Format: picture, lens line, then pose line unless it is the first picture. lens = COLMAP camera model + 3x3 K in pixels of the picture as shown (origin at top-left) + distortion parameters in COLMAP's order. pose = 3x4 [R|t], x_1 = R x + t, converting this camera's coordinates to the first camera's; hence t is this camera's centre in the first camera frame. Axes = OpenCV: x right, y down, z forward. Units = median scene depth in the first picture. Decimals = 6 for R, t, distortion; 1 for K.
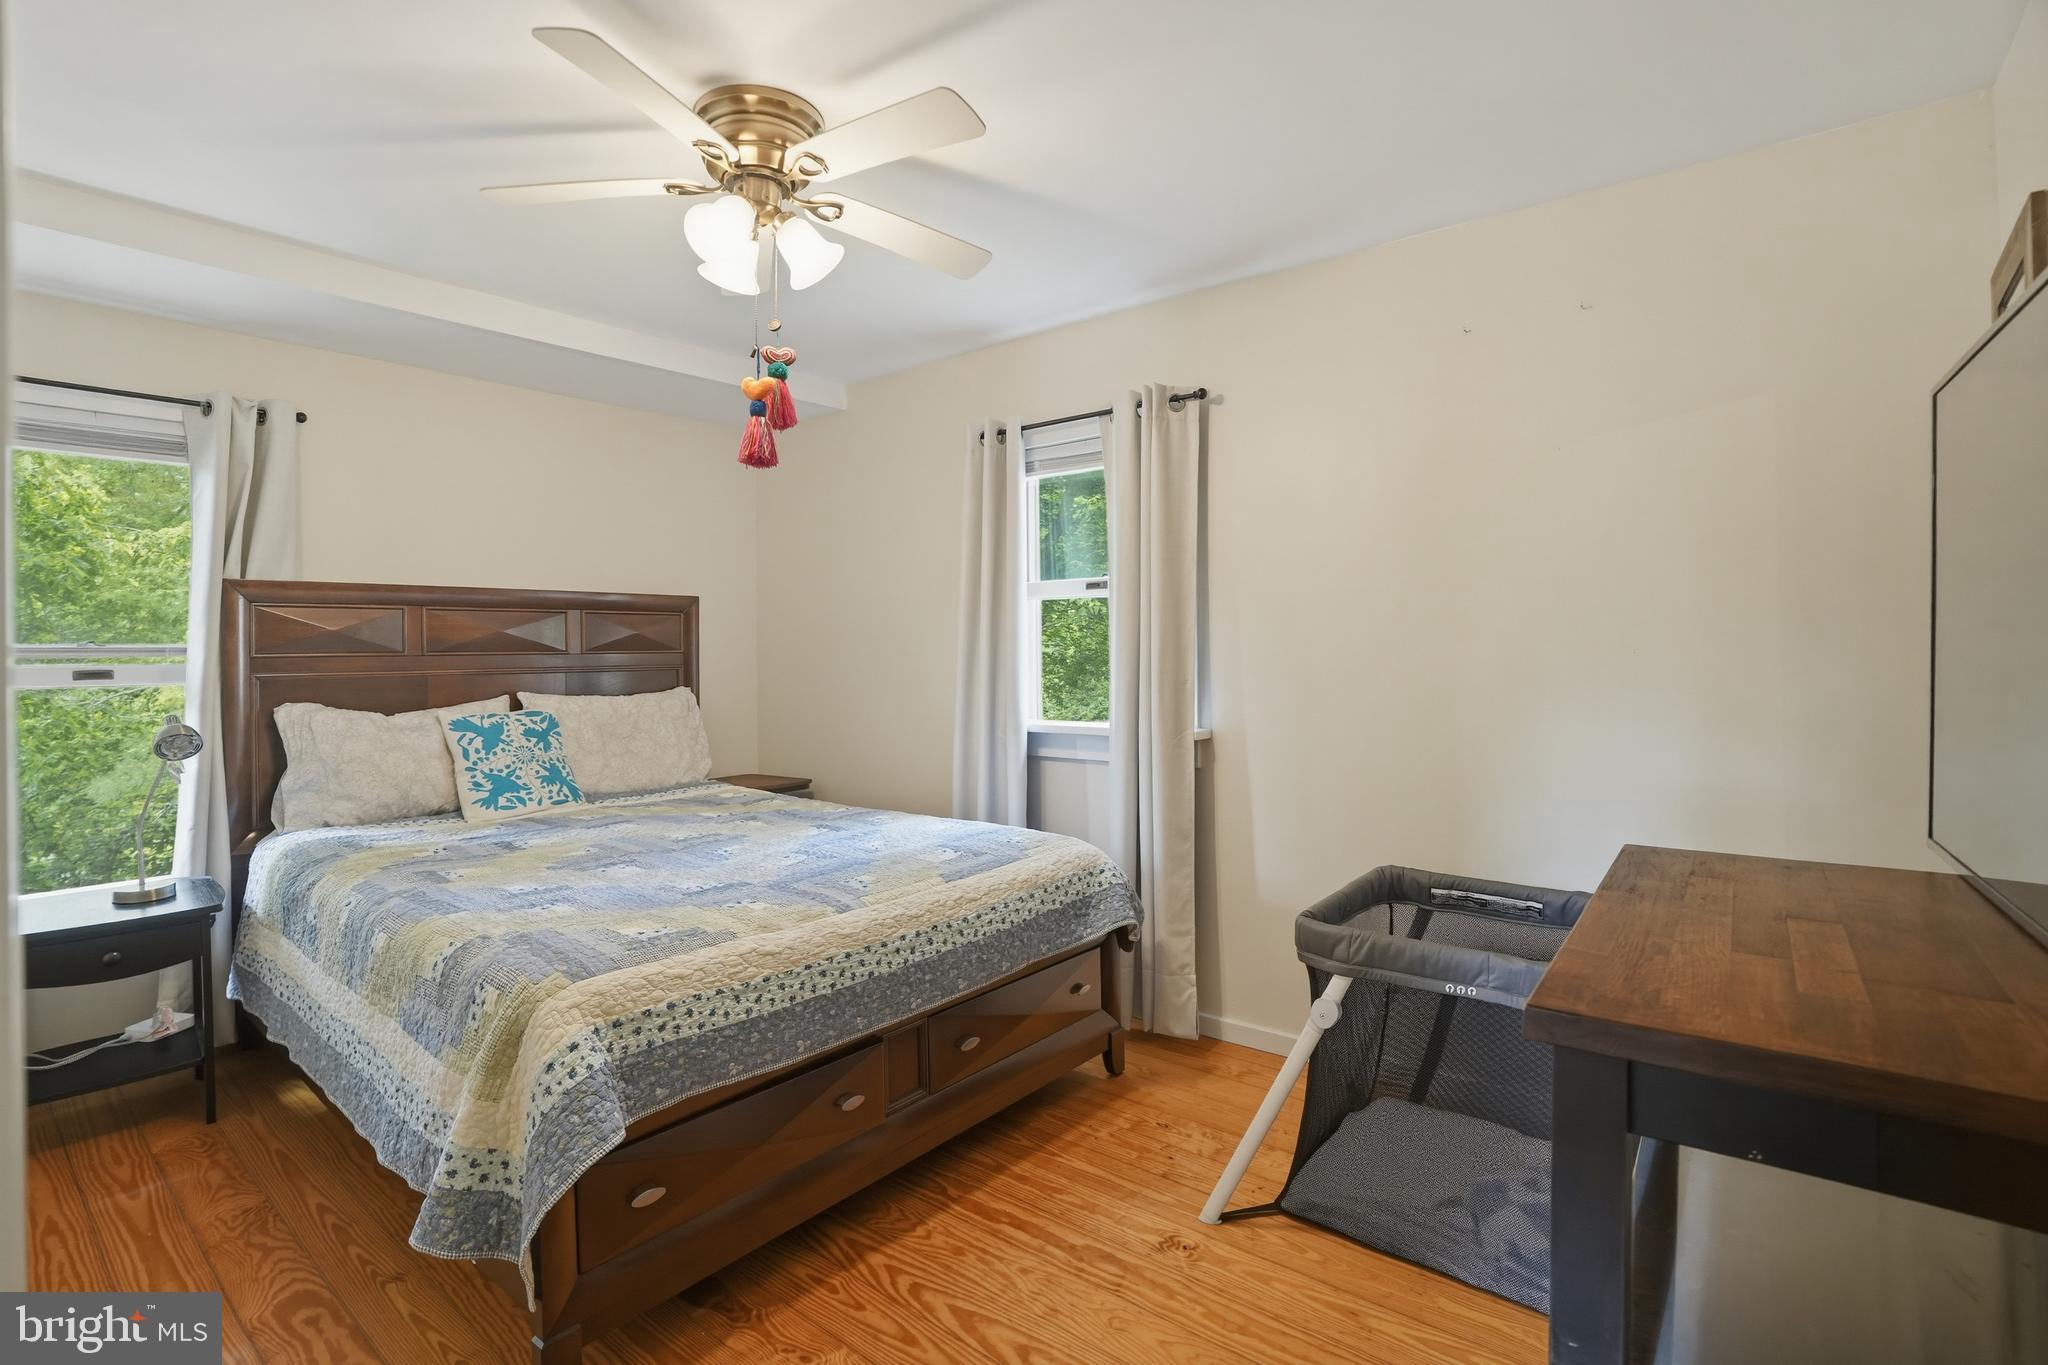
lens RADIAL K [[947.3, 0, 1024.0], [0, 947.3, 682.5], [0, 0, 1]] dist [-0.069599, 0.026226]
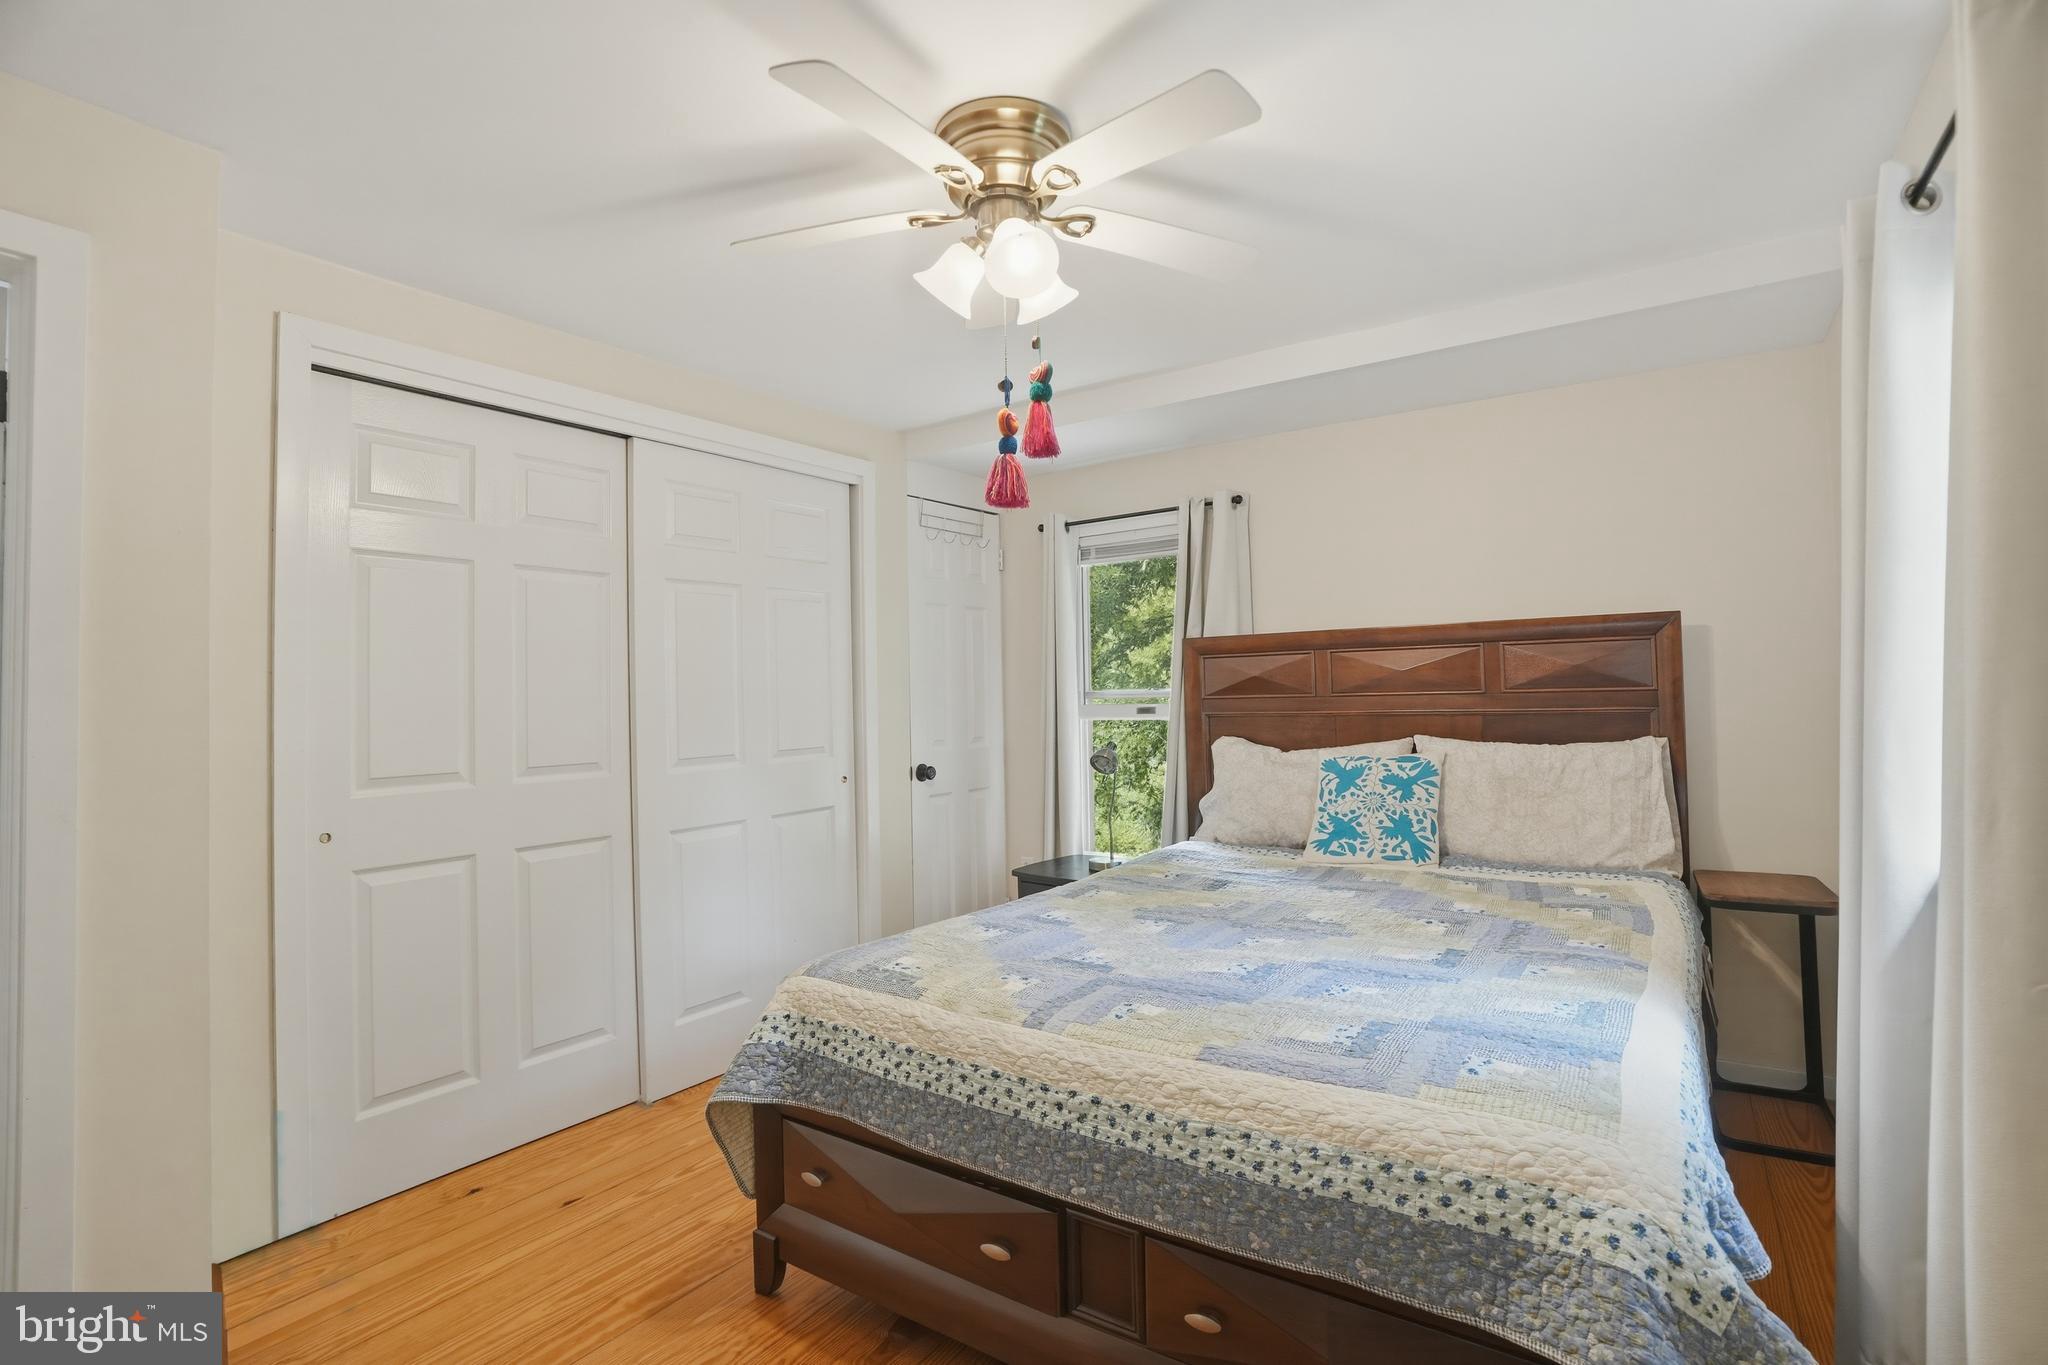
lens RADIAL K [[947.3, 0, 1024.0], [0, 947.3, 682.5], [0, 0, 1]] dist [-0.069599, 0.026226]
pose [[0.088810, -0.009742, -0.996001, 0.494776], [-0.012092, 0.999868, -0.010858, -0.037469], [0.995975, 0.013008, 0.088681, 0.724588]]
